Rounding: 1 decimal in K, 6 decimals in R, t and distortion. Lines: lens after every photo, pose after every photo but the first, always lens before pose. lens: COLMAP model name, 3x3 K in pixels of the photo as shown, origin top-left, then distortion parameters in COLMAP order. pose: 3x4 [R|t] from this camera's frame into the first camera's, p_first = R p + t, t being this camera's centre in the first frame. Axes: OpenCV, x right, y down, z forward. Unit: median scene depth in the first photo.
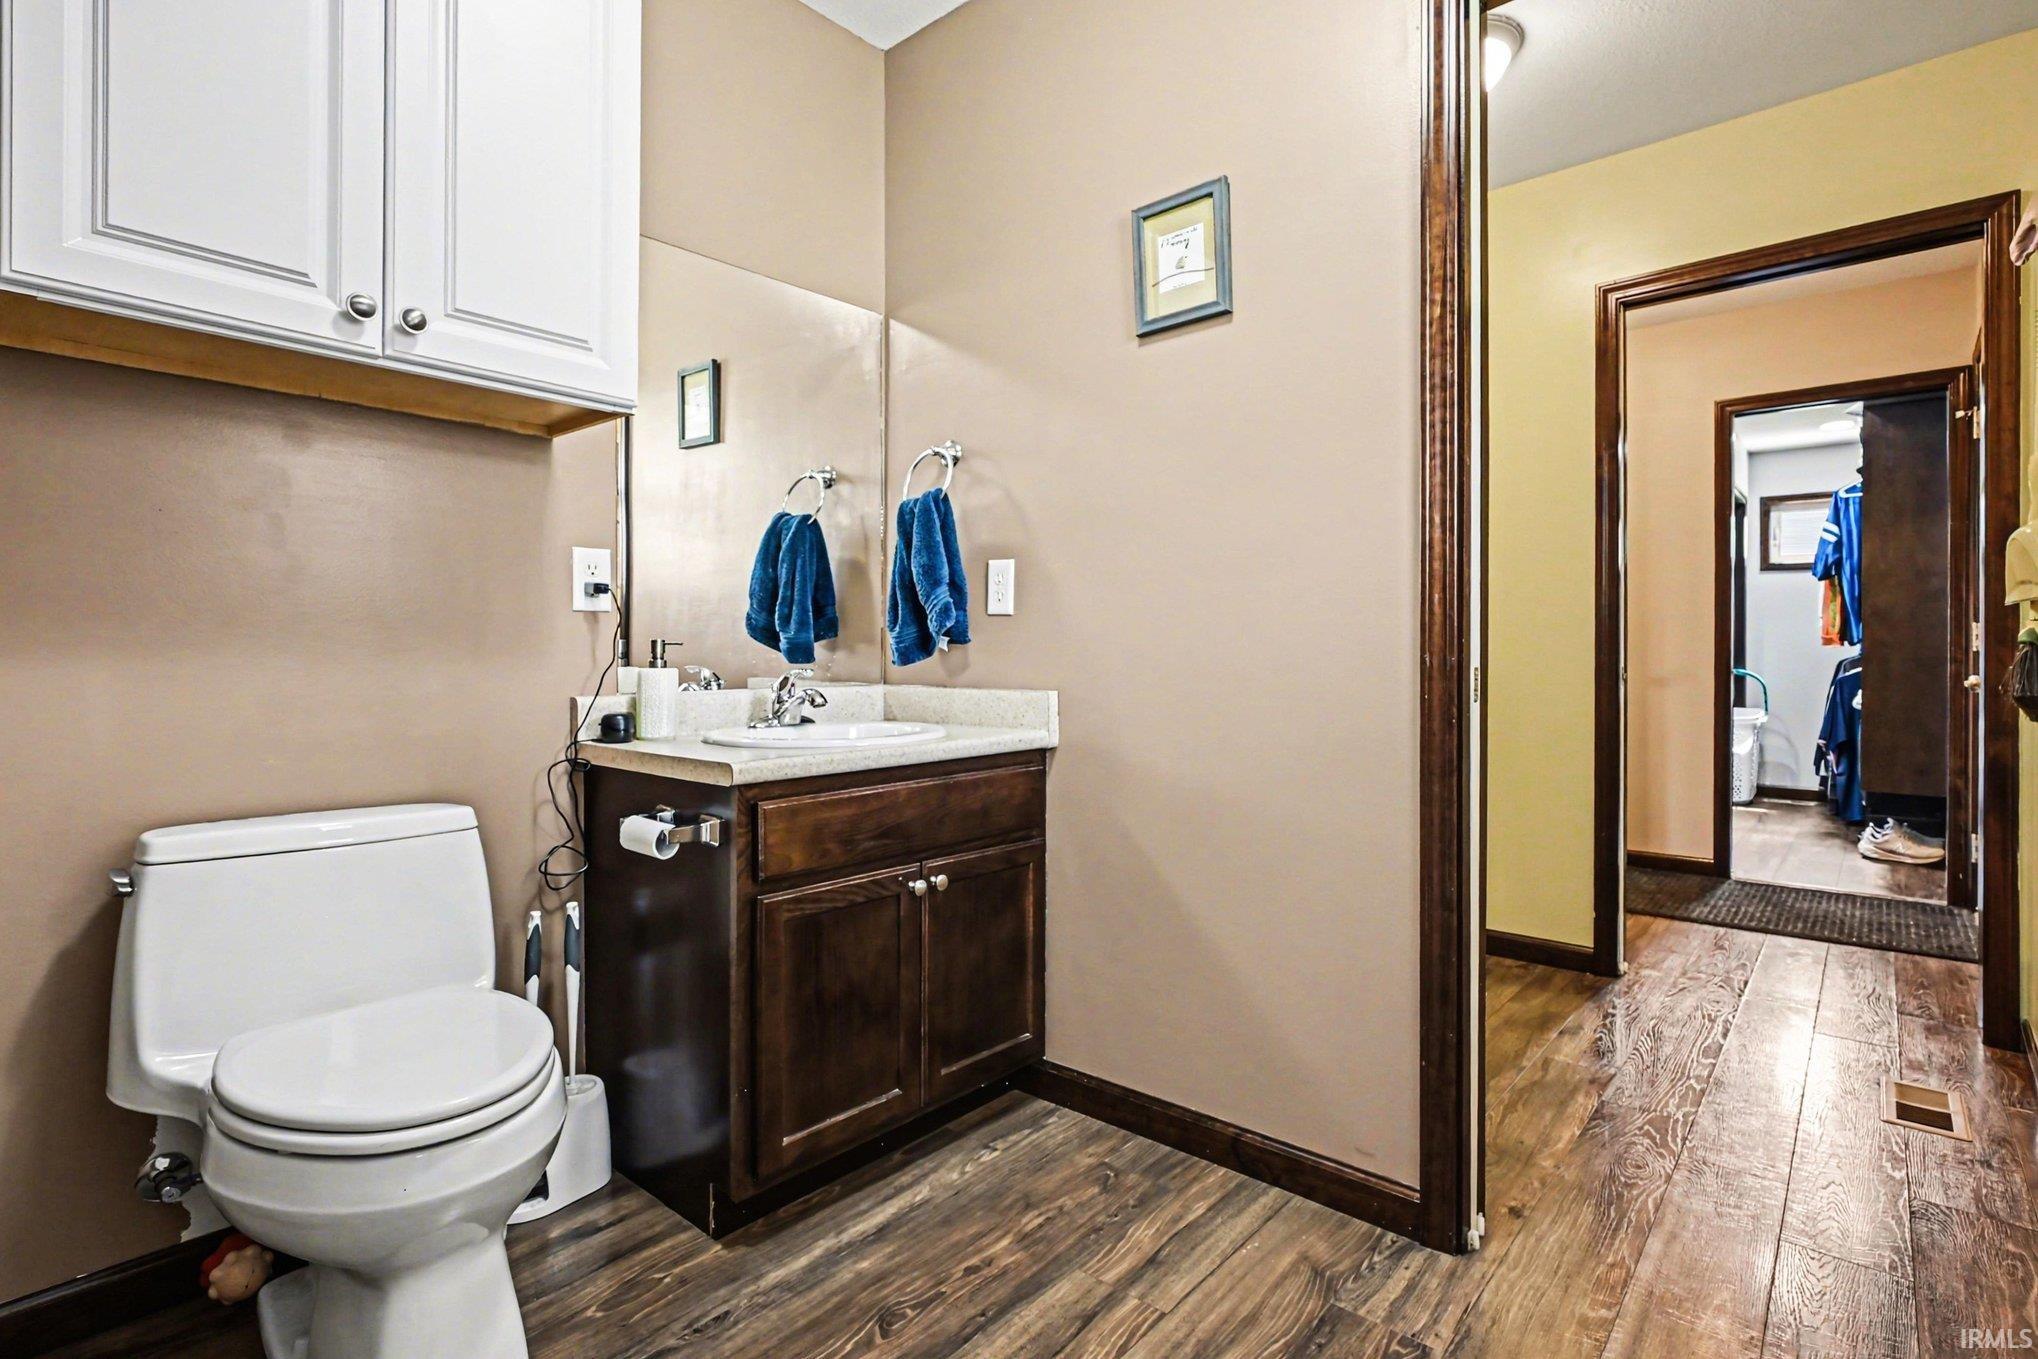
lens RADIAL K [[983.3, 0, 1022.5], [0, 983.3, 668.9], [0, 0, 1]] dist [-0.004575, -0.000252]
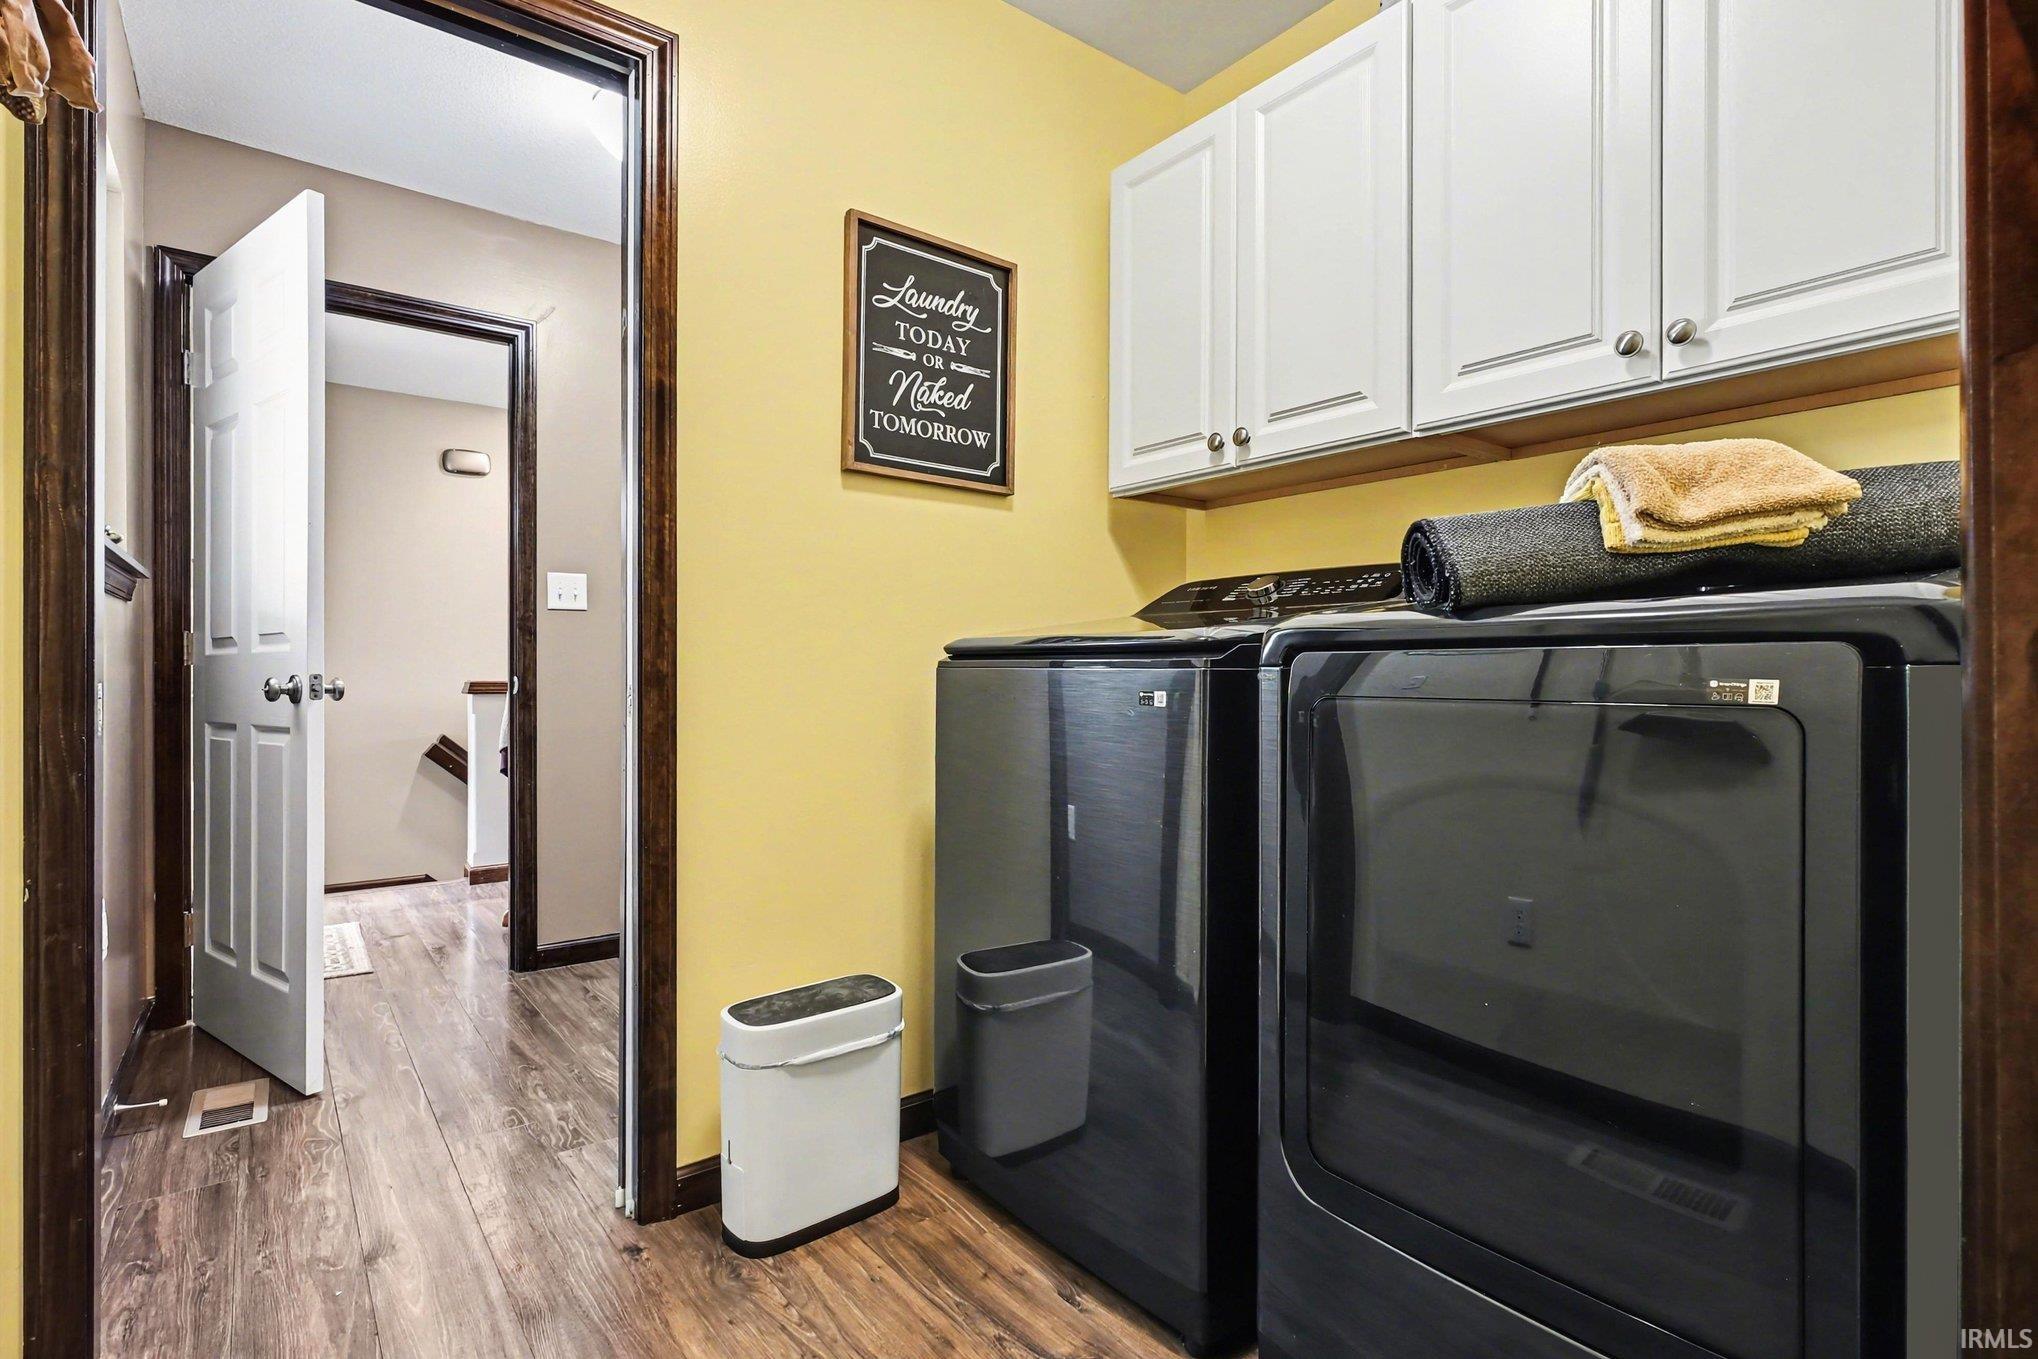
lens RADIAL K [[983.3, 0, 1023.3], [0, 983.3, 674.1], [0, 0, 1]] dist [-0.004575, -0.000252]
pose [[-0.189574, -0.000825, -0.981866, 1.017945], [-0.011551, 0.999932, 0.001390, -0.007655], [0.981799, 0.011605, -0.189571, 1.151901]]
